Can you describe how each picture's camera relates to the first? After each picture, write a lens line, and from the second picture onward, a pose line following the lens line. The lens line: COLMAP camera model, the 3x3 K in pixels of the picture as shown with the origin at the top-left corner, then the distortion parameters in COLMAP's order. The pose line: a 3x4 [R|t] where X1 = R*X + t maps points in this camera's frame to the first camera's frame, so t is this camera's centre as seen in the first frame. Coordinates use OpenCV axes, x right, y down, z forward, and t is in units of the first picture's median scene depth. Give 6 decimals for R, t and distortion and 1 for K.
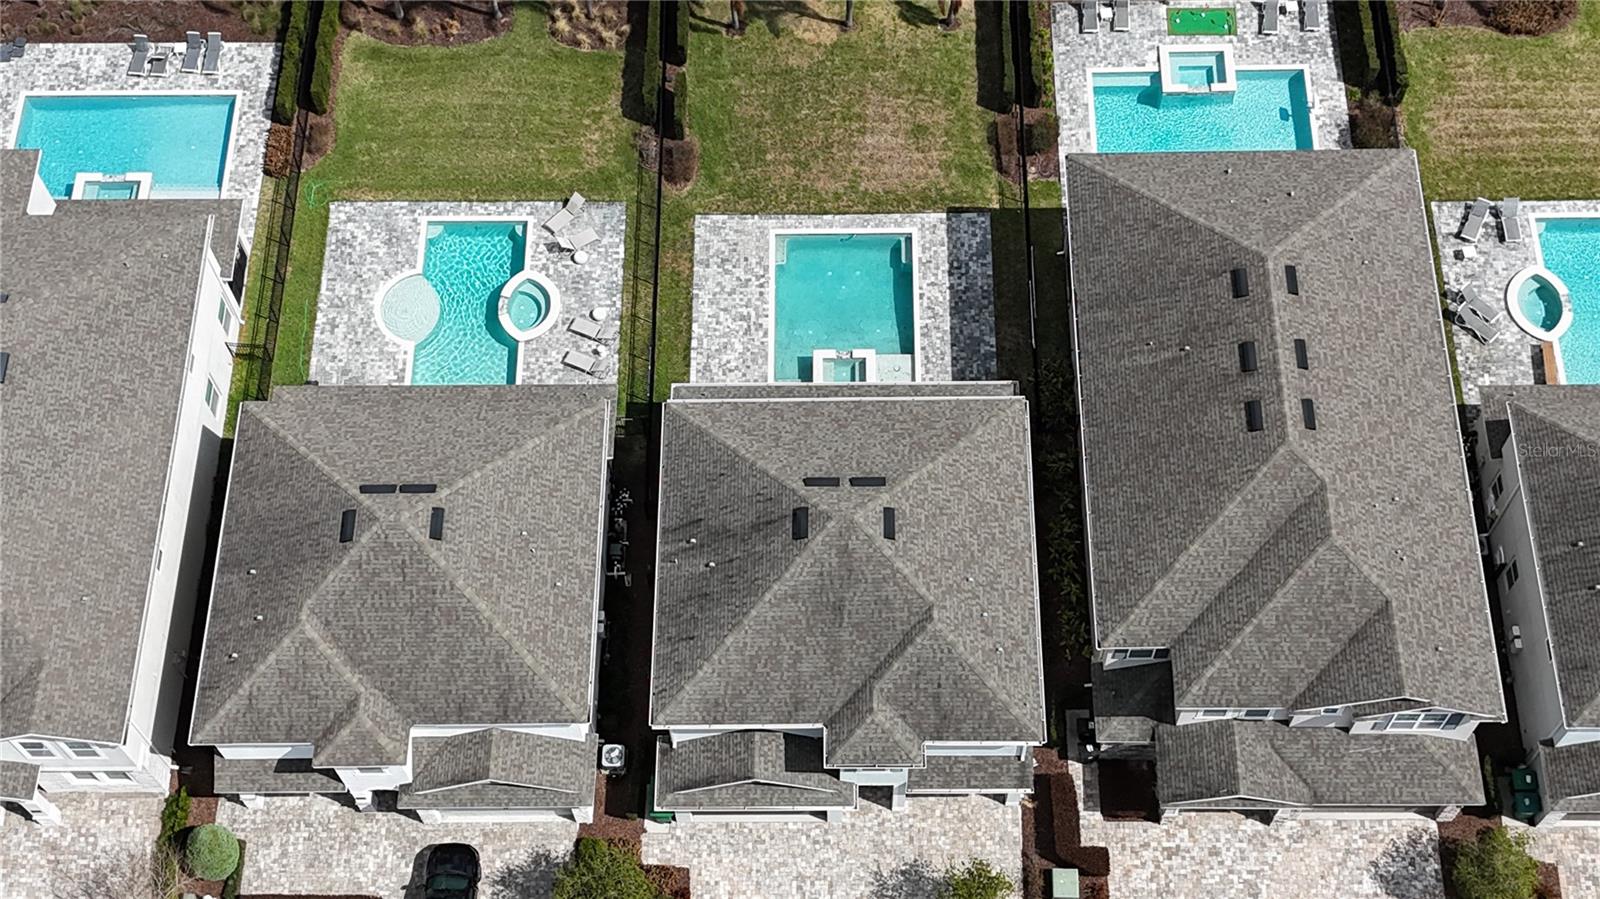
lens RADIAL K [[2114.9, 0, 796.4], [0, 2114.9, 444.2], [0, 0, 1]] dist [0.100699, -0.260747]
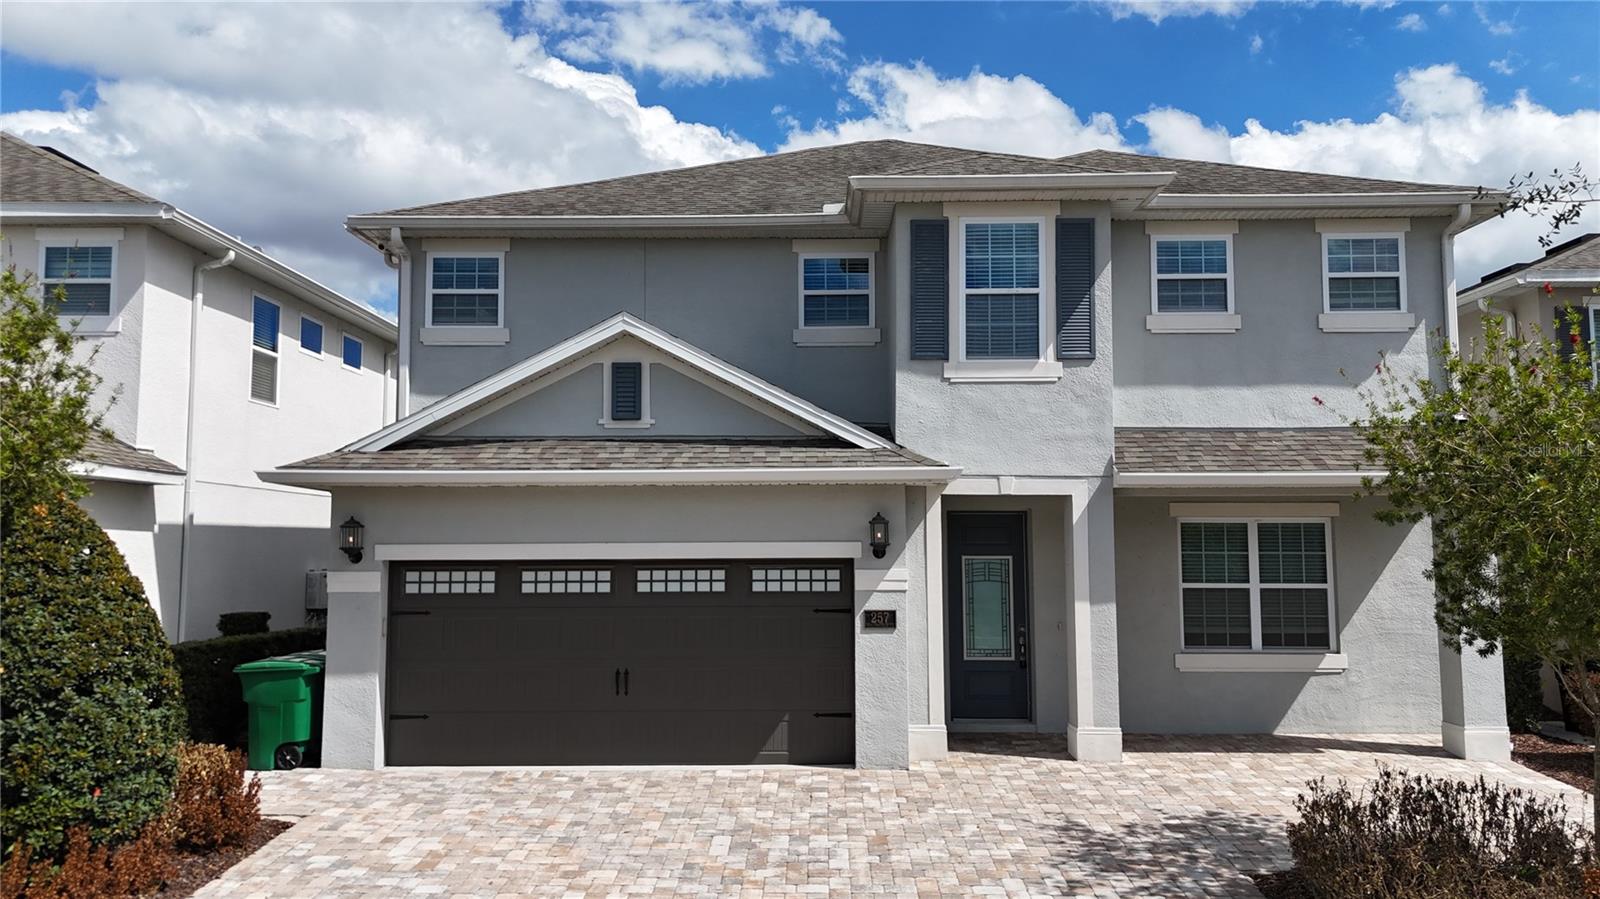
lens RADIAL K [[1184.5, 0, 803.5], [0, 1184.5, 444.4], [0, 0, 1]] dist [0.038474, -0.009283]
pose [[0.999756, 0.021035, -0.006715, 0.007334], [-0.014461, 0.393884, -0.919047, 0.286279], [-0.016687, 0.918920, 0.394092, 0.839181]]
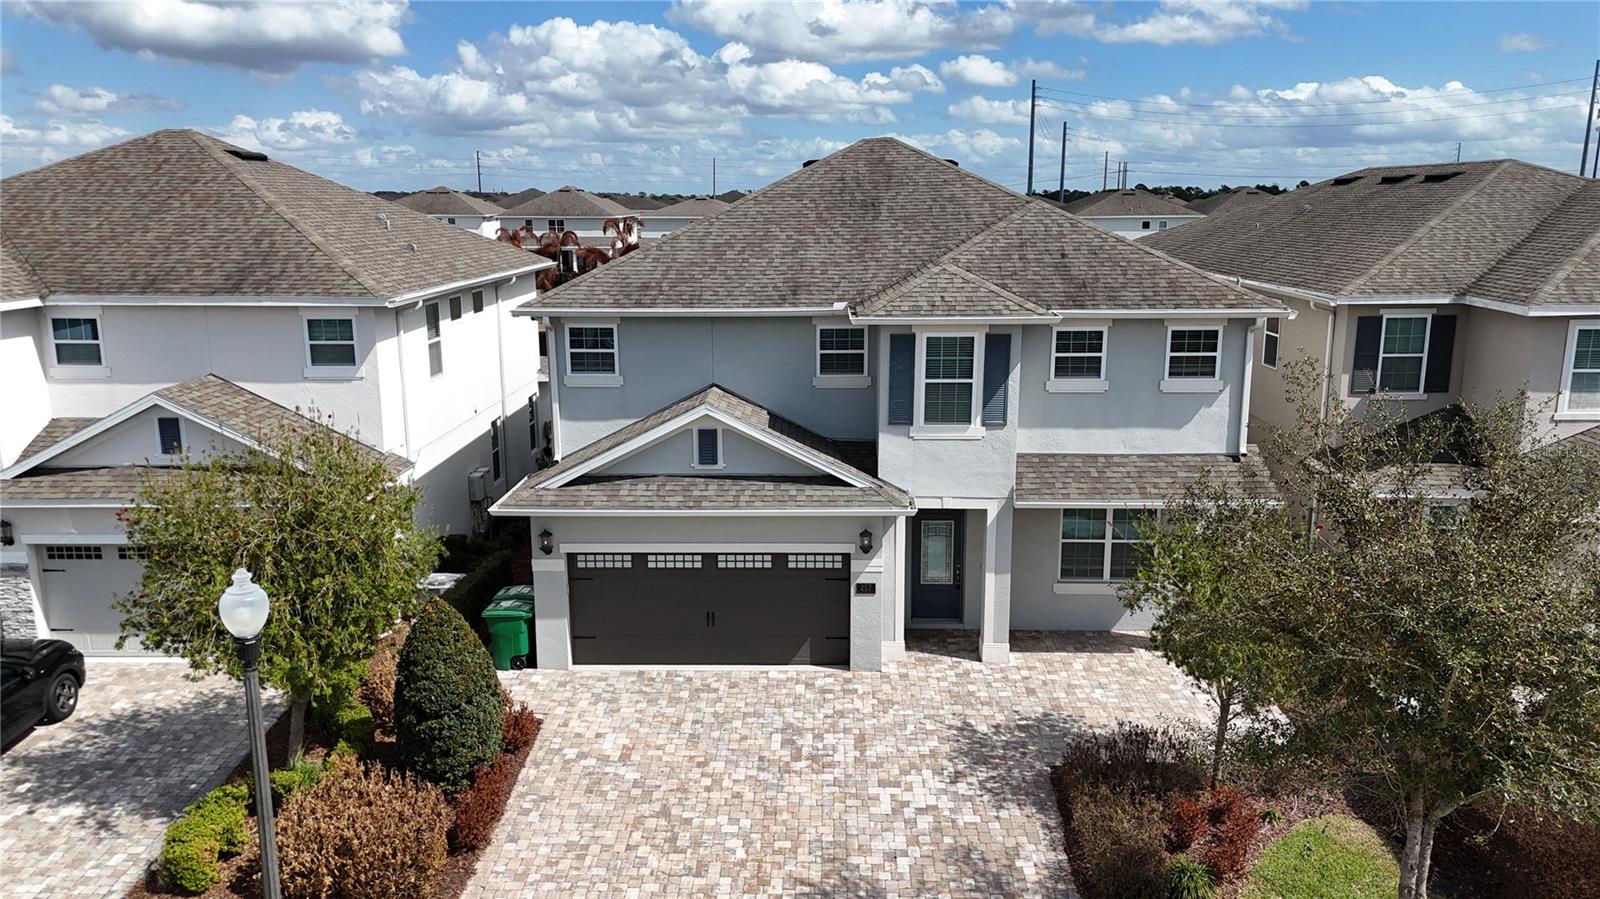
lens RADIAL K [[1177.4, 0, 799.3], [0, 1177.4, 447.8], [0, 0, 1]] dist [0.076312, -0.074009]
pose [[0.999655, 0.023591, -0.011562, 0.004687], [-0.024056, 0.645066, -0.763748, 0.327229], [-0.010559, 0.763763, 0.645410, 0.736834]]
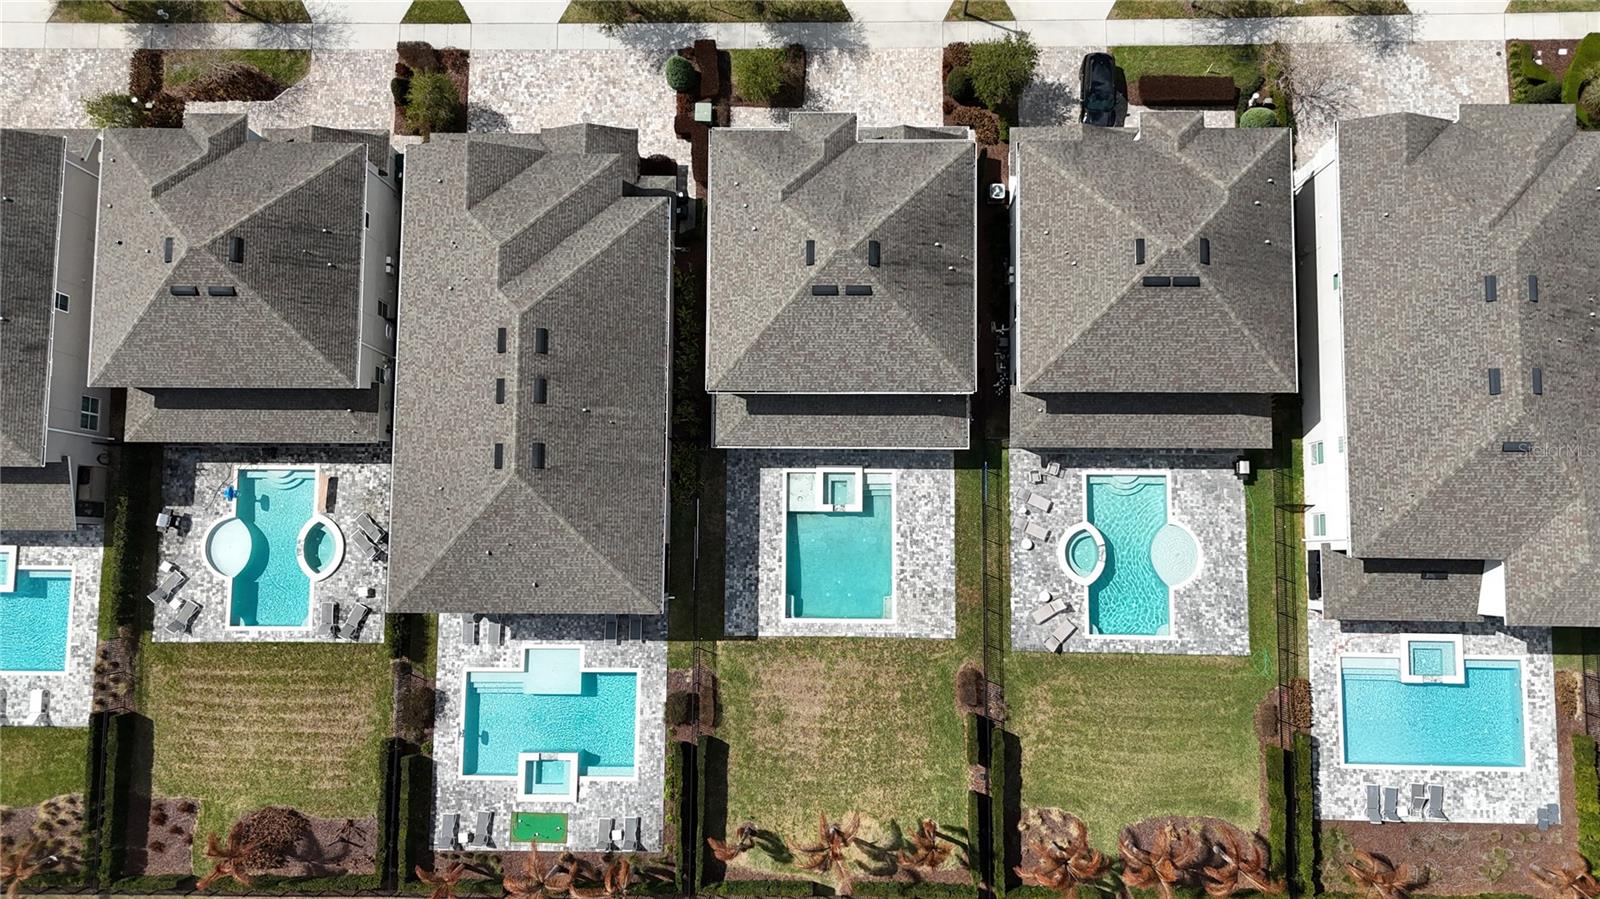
lens RADIAL K [[1204.3, 0, 805.3], [0, 1204.3, 450.8], [0, 0, 1]] dist [0.054186, -0.064189]
pose [[-0.999014, 0.001678, 0.044363, 0.010919], [0.023147, -0.833021, 0.552756, -0.451937], [0.037883, 0.553238, 0.832161, 0.362768]]
